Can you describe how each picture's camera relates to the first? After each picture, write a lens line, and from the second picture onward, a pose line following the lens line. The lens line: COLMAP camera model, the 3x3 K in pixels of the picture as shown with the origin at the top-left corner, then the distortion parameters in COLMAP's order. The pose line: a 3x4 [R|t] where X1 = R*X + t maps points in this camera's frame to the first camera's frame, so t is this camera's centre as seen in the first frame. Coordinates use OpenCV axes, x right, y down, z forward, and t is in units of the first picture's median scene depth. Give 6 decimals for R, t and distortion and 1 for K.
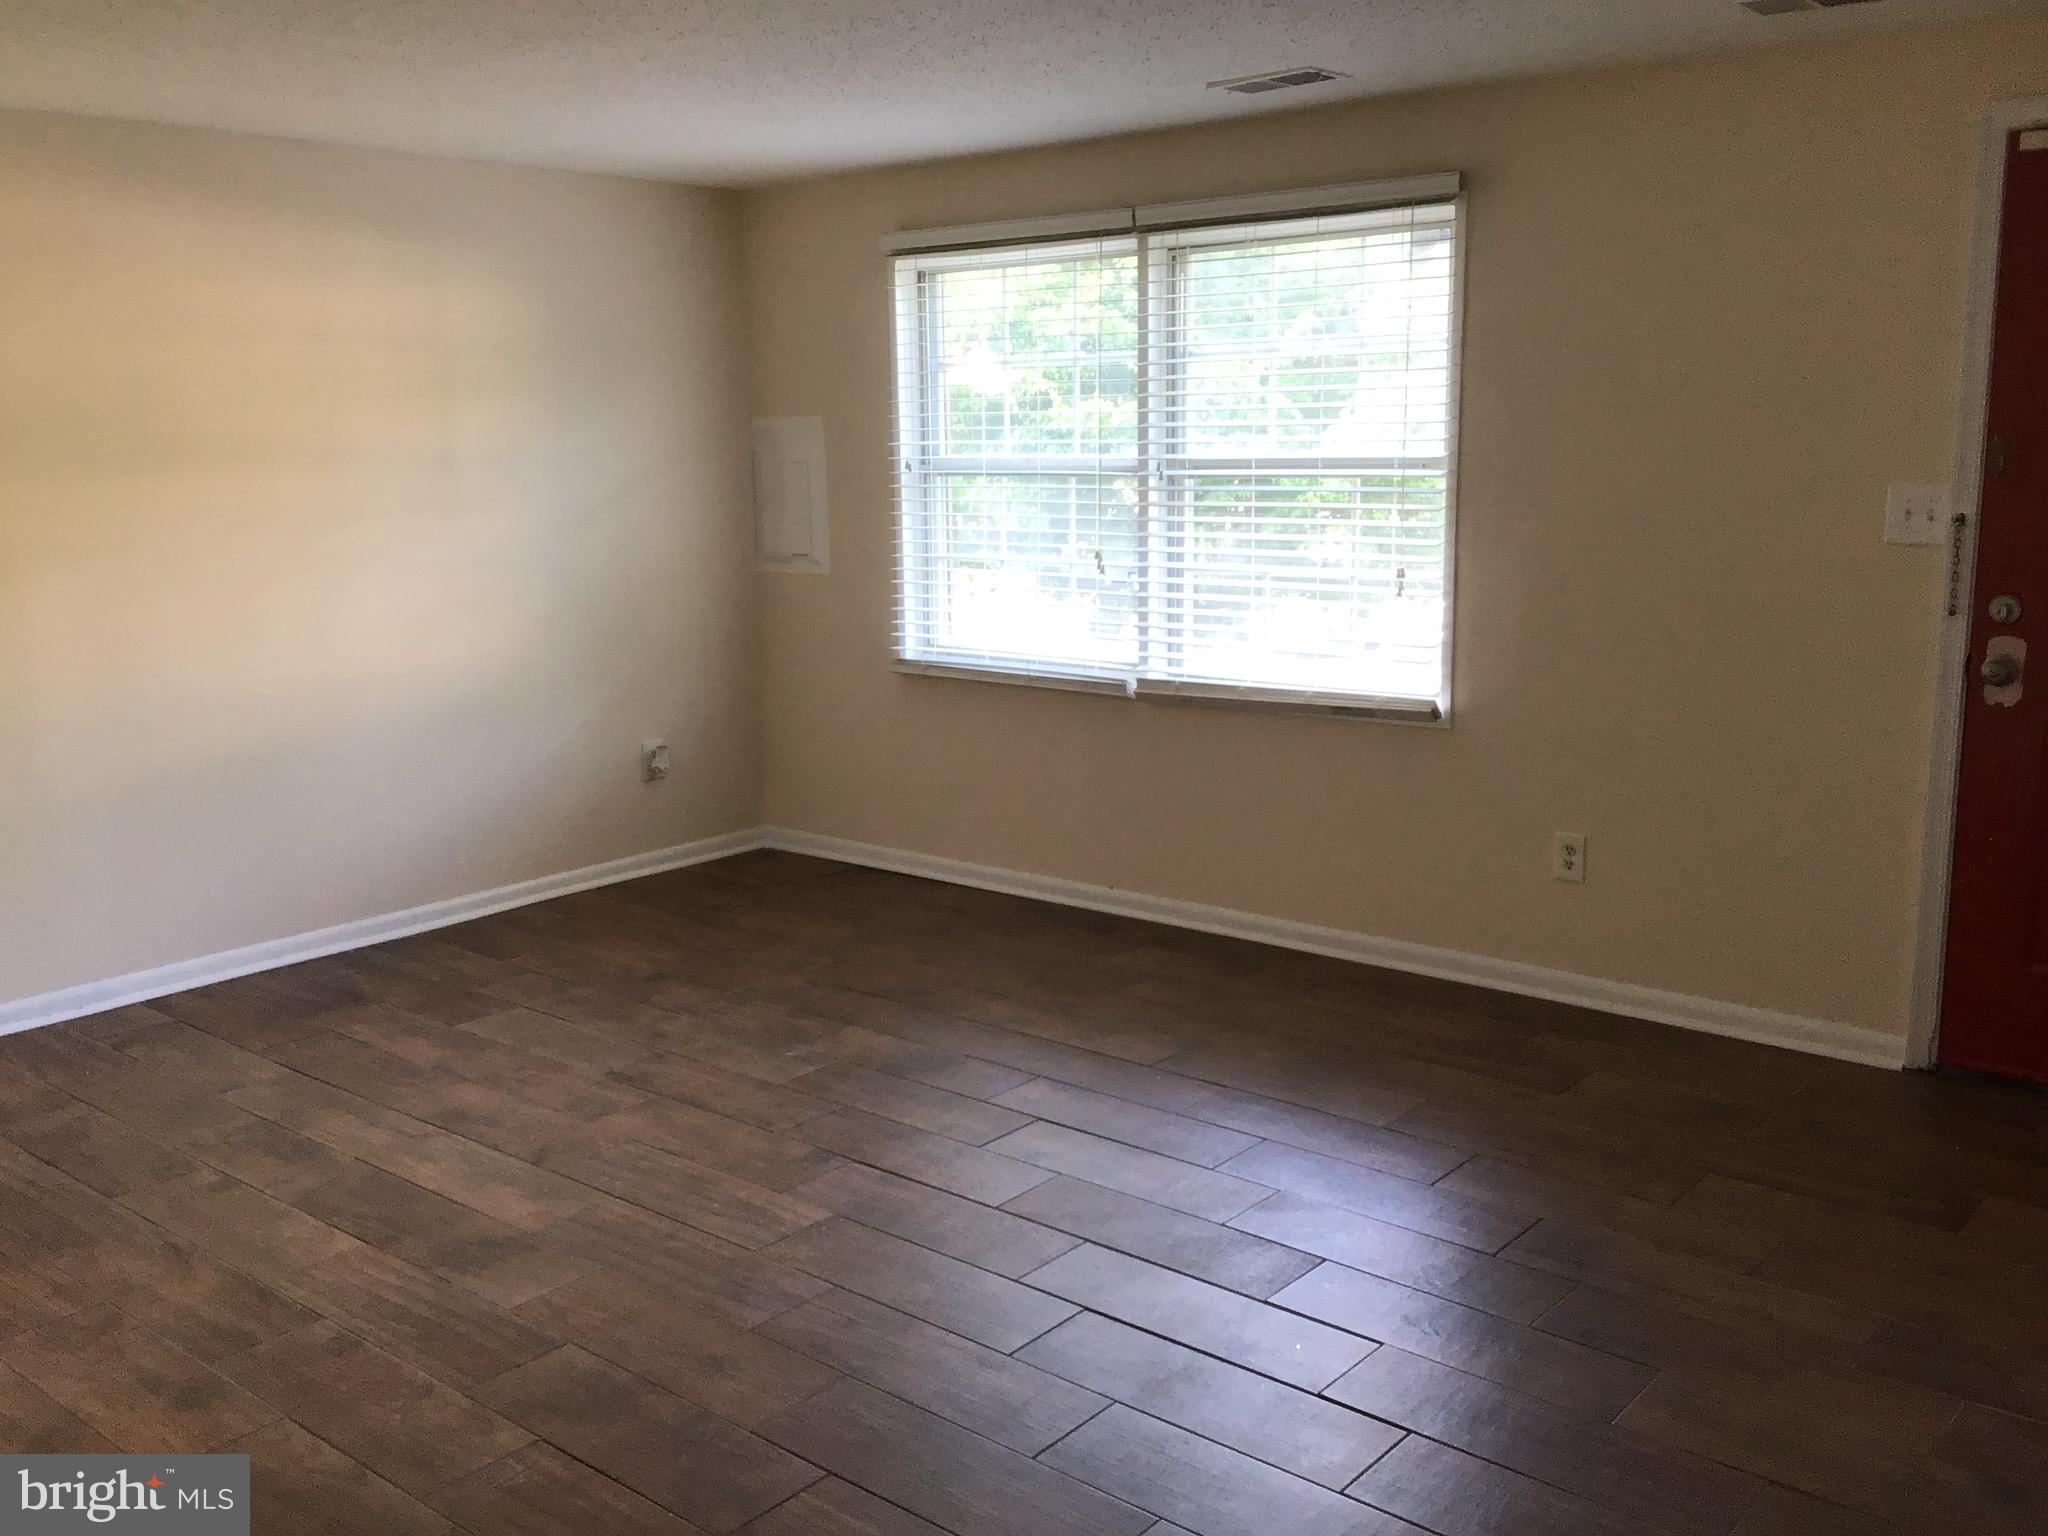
lens RADIAL K [[1832.2, 0, 1032.2], [0, 1832.2, 768.8], [0, 0, 1]] dist [0.088262, -0.141493]
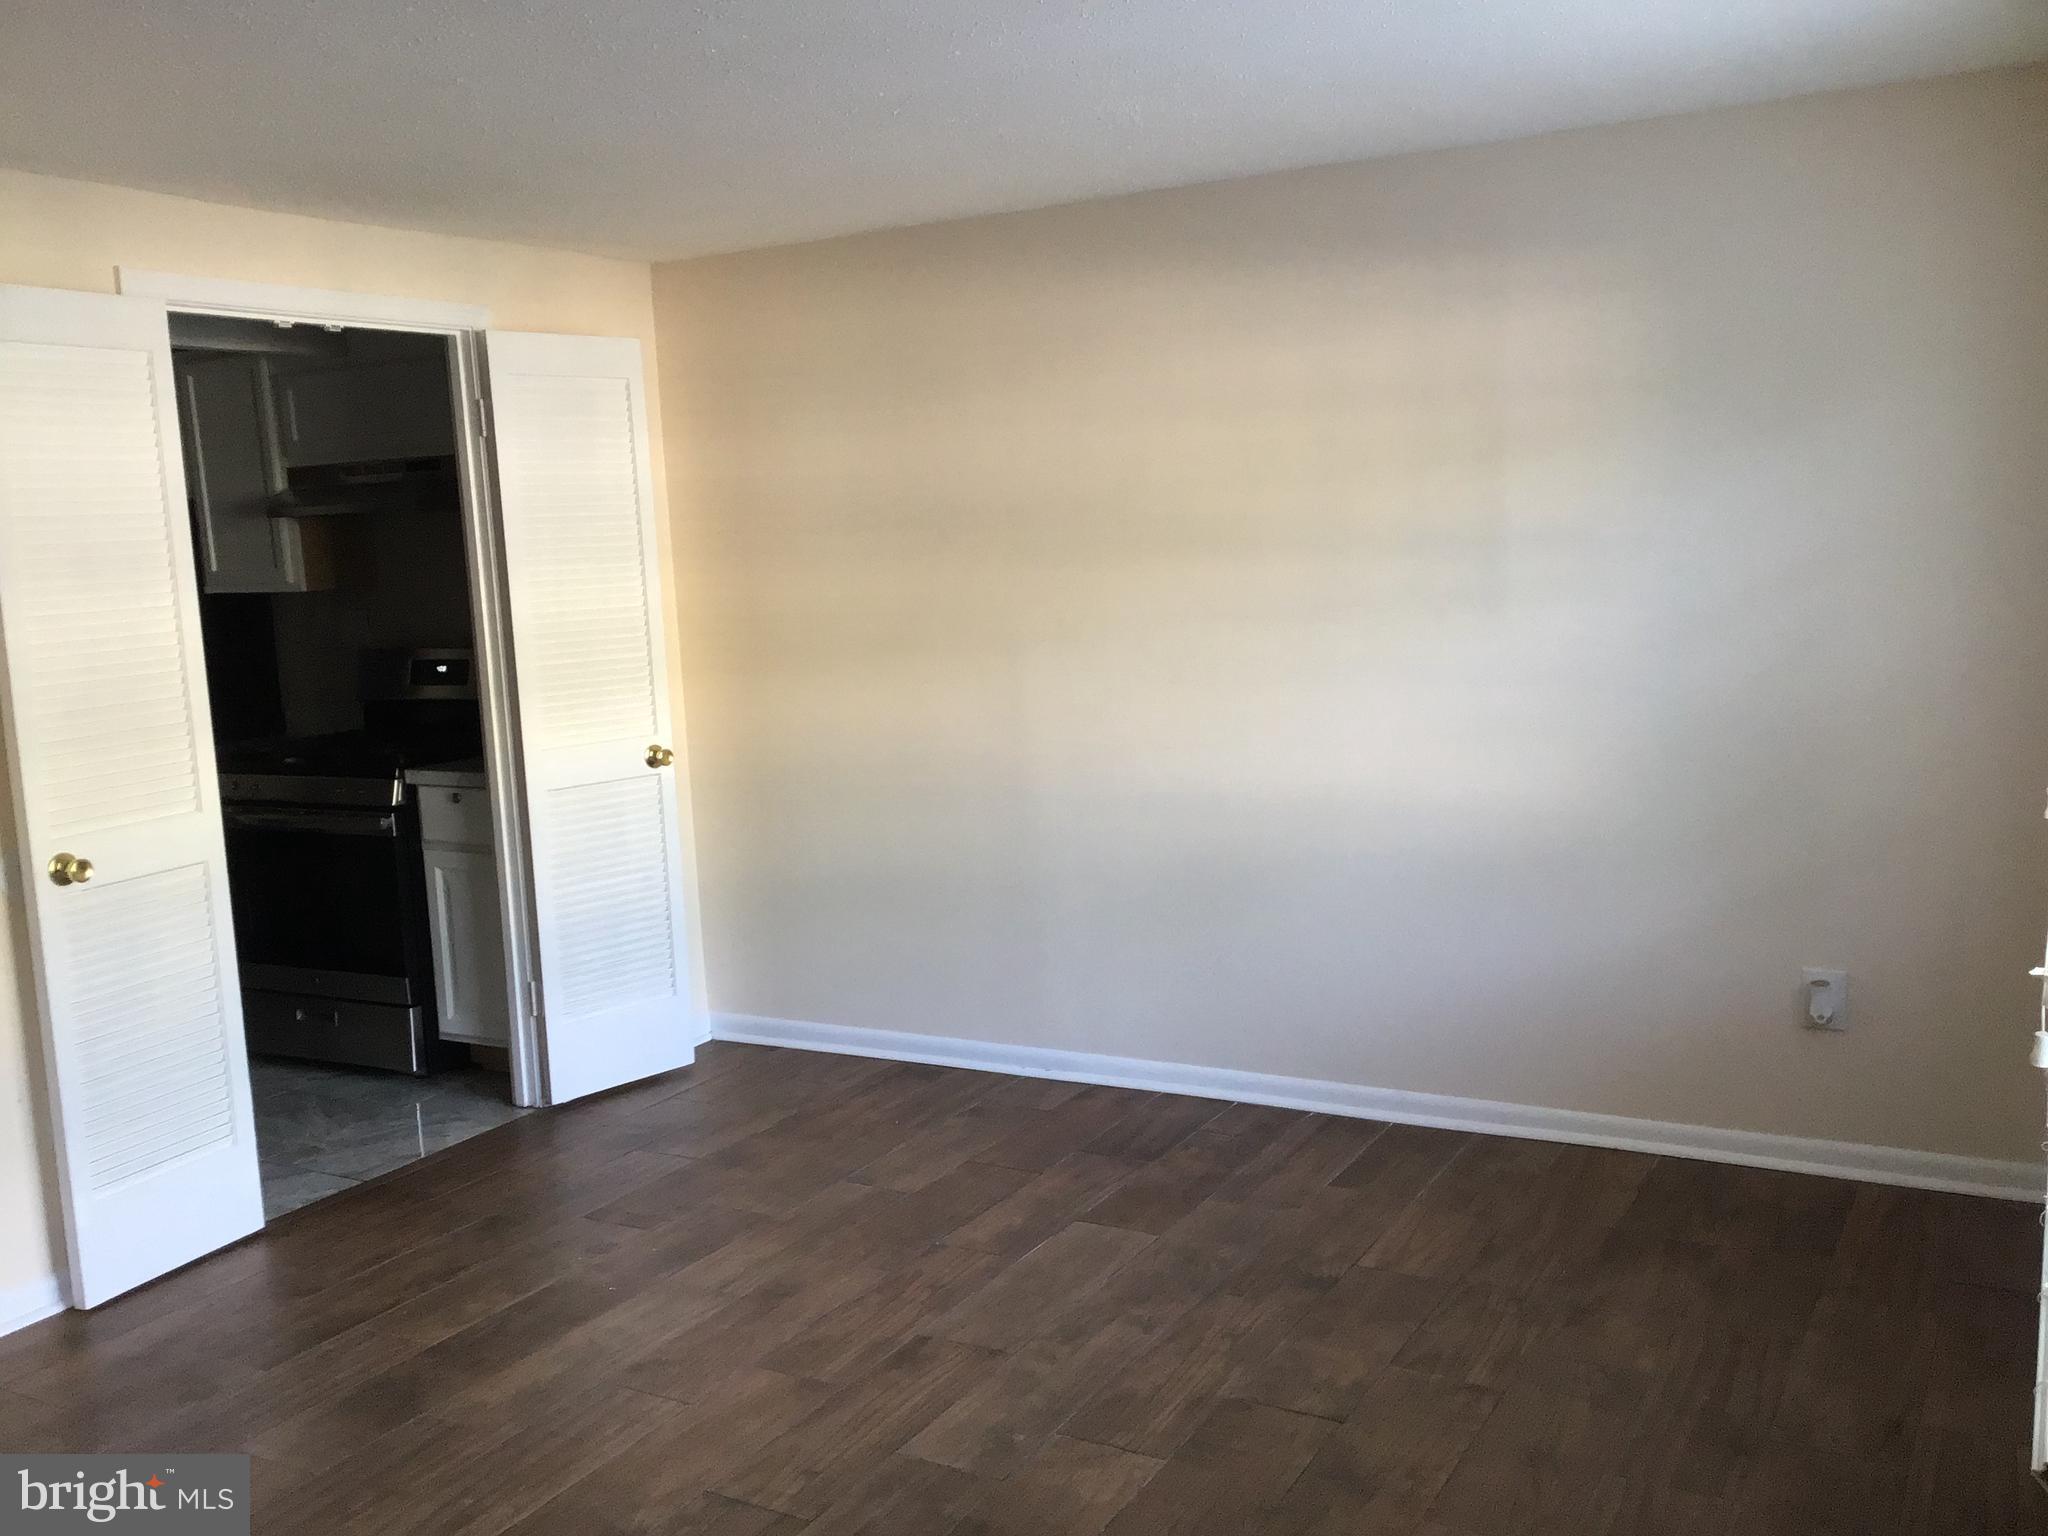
lens RADIAL K [[1832.2, 0, 1067.9], [0, 1832.2, 759.2], [0, 0, 1]] dist [0.088262, -0.141493]
pose [[0.184234, 0.136305, -0.973385, 0.472043], [-0.140053, 0.983872, 0.111266, -0.159999], [0.972853, 0.115827, 0.200353, 0.798248]]
